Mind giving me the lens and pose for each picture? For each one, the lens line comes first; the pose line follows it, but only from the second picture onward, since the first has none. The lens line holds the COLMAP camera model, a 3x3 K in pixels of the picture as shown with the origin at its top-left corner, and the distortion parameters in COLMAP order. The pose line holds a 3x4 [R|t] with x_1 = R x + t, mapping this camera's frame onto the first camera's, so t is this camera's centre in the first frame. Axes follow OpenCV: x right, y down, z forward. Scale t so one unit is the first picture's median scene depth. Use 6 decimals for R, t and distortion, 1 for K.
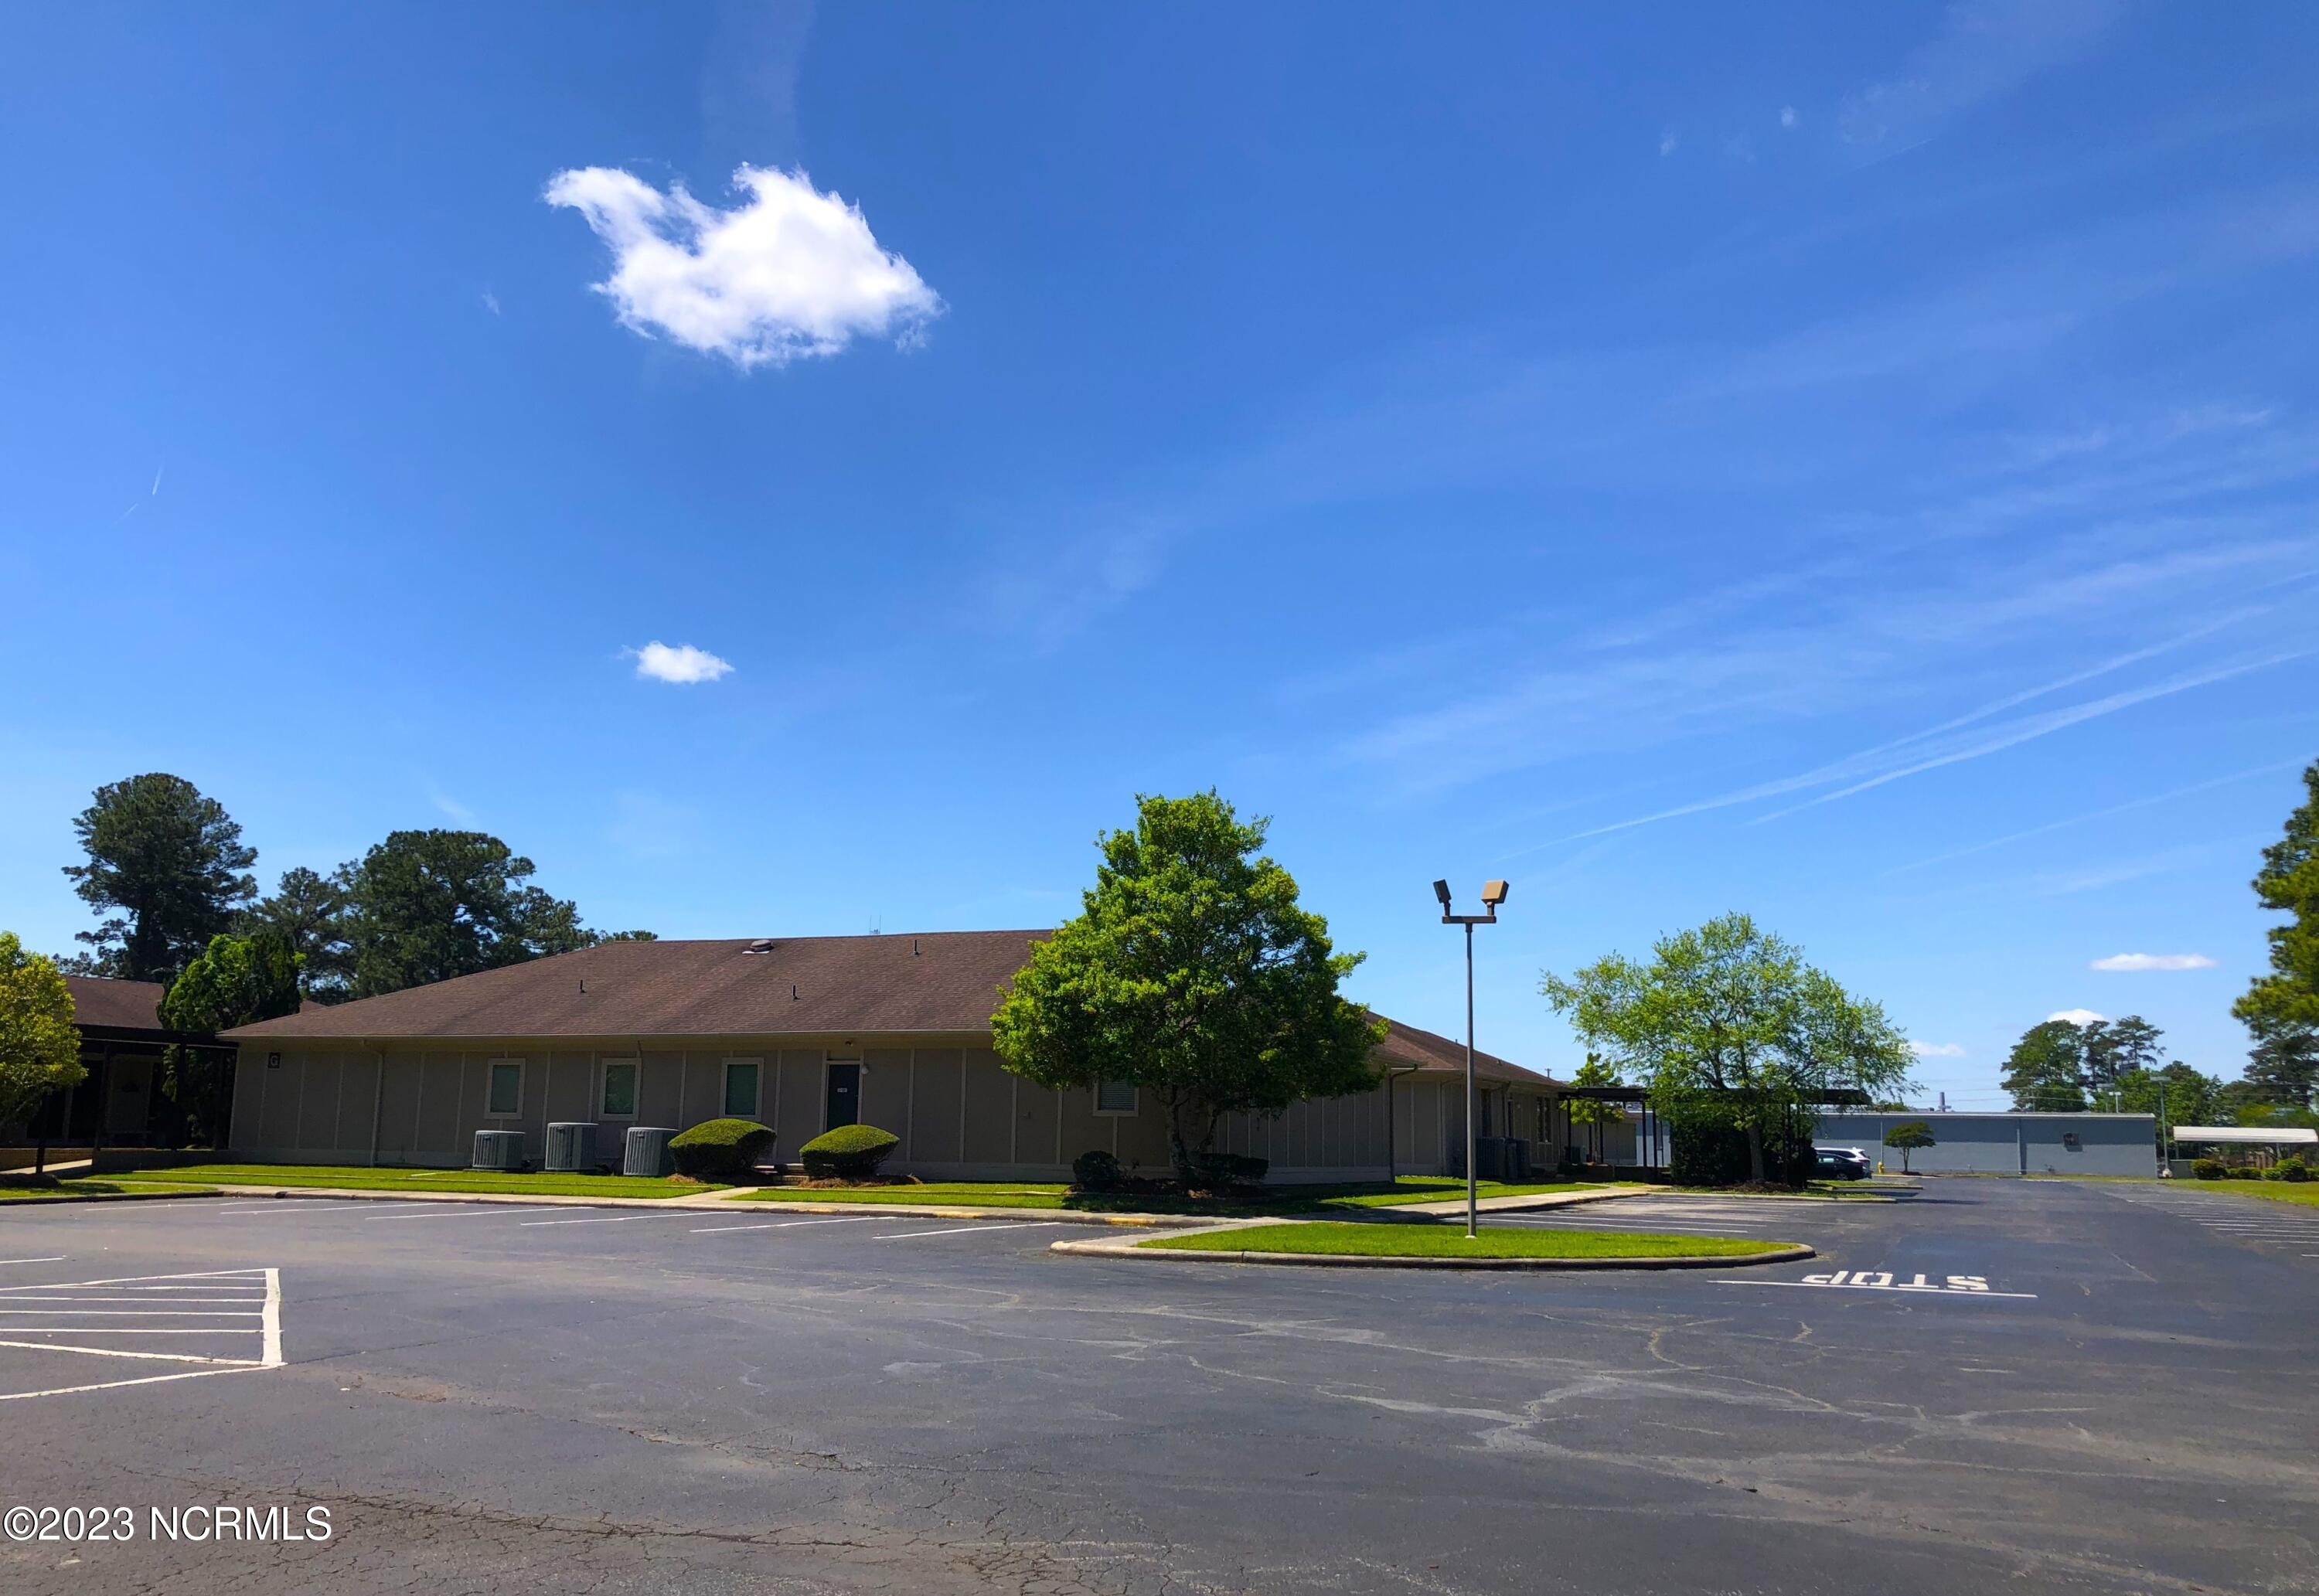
lens RADIAL K [[1920.1, 0, 1171.4], [0, 1920.1, 800.9], [0, 0, 1]] dist [-0.012943, -0.001674]
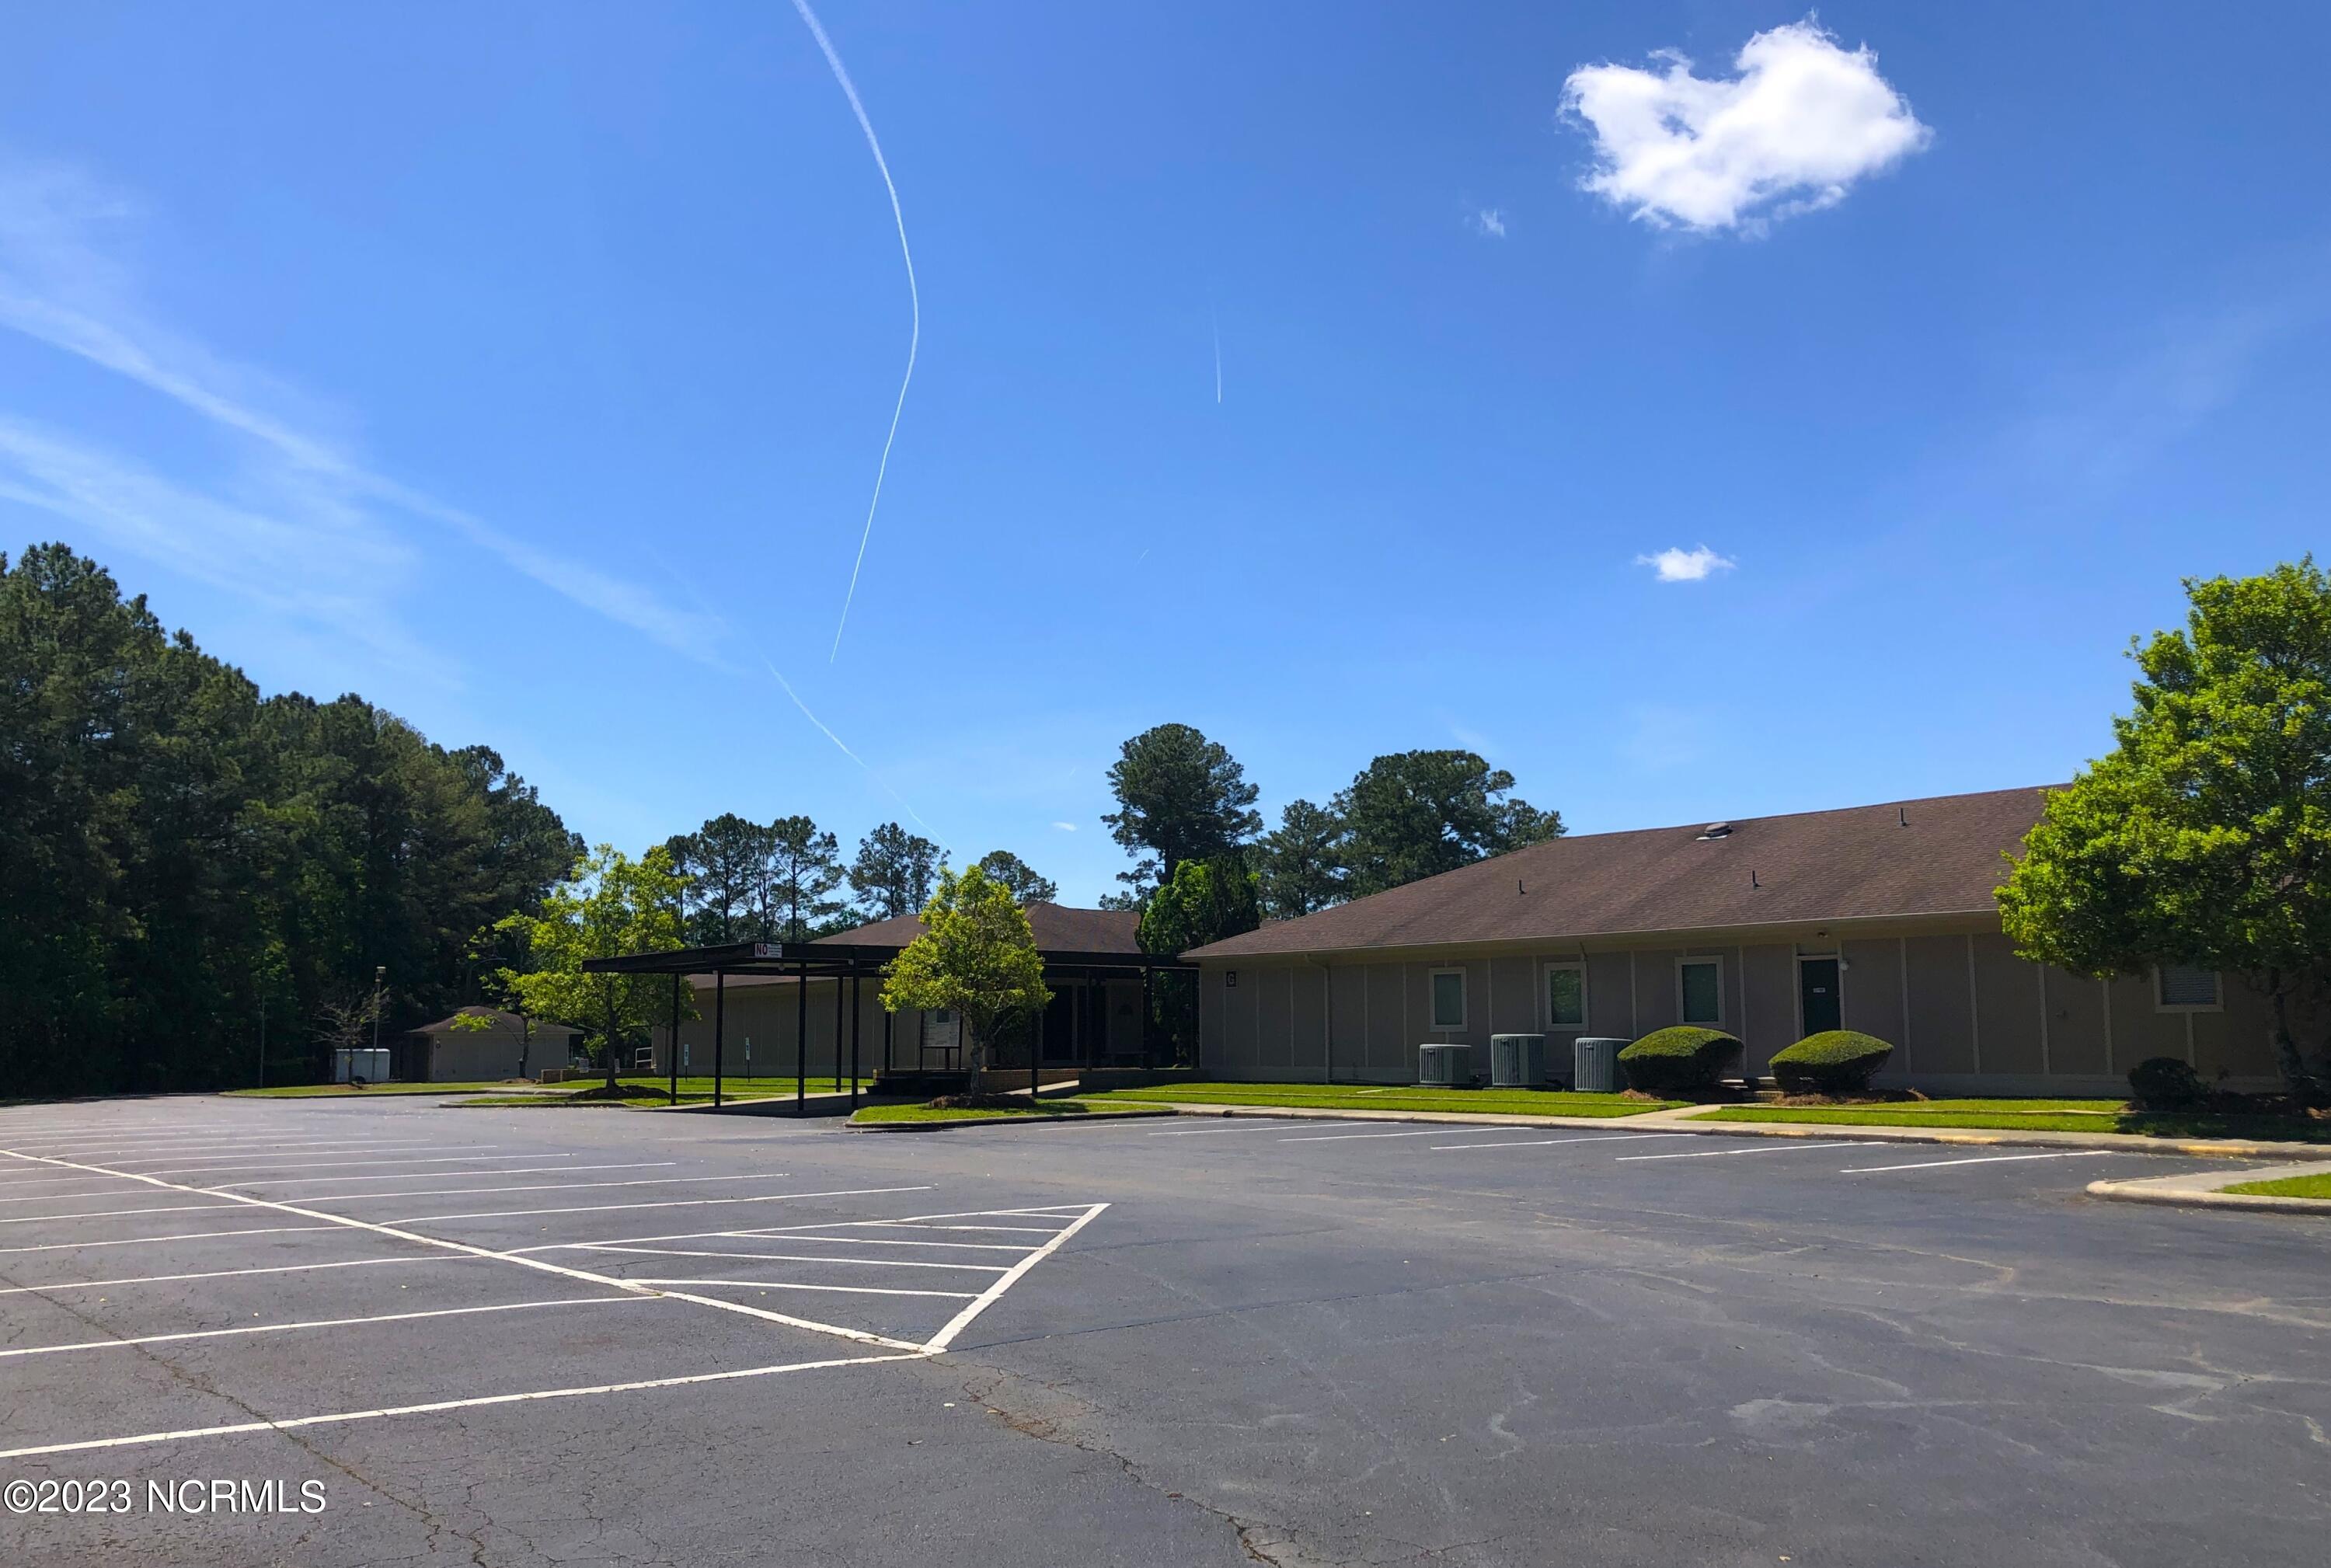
lens RADIAL K [[1962.7, 0, 1132.1], [0, 1962.7, 853.4], [0, 0, 1]] dist [0.030199, -0.008619]
pose [[0.863867, -0.066939, -0.499252, 0.004704], [0.104262, 0.993429, 0.047210, 0.019692], [0.492811, -0.092836, 0.865170, 0.111870]]
